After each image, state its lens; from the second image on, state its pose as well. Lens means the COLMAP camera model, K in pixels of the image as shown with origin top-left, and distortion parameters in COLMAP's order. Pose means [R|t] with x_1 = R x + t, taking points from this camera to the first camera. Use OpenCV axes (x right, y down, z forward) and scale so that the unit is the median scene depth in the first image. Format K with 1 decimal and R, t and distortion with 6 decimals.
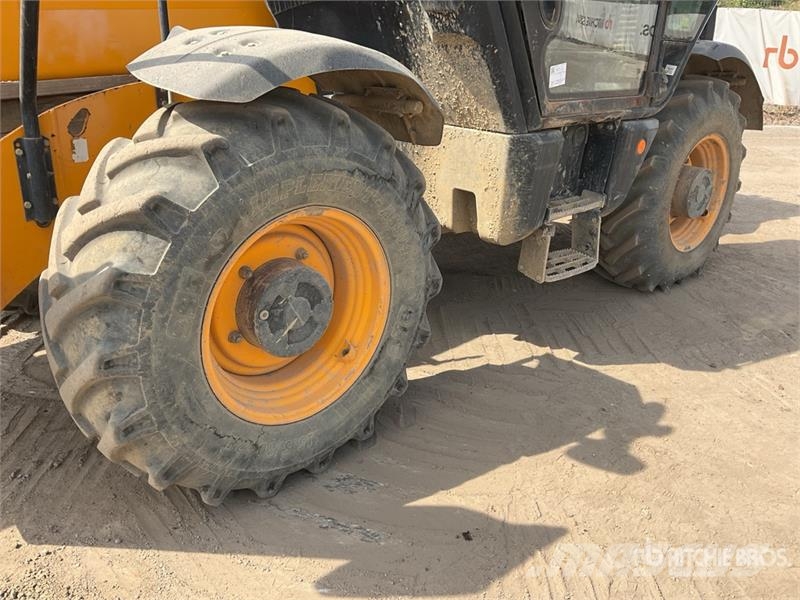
lens RADIAL K [[655.3, 0, 418.7], [0, 655.3, 308.7], [0, 0, 1]] dist [0.043415, -0.088405]
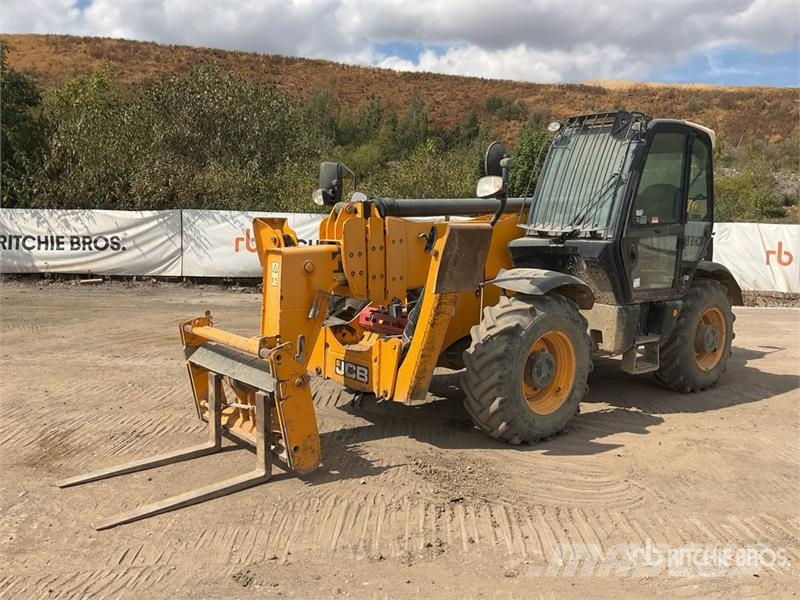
lens RADIAL K [[655.3, 0, 414.9], [0, 655.3, 313.6], [0, 0, 1]] dist [0.043415, -0.088405]
pose [[0.997888, -0.006943, -0.064580, -0.384367], [-0.010567, 0.963668, -0.266894, 0.353097], [0.064087, 0.267013, 0.961560, -1.161383]]
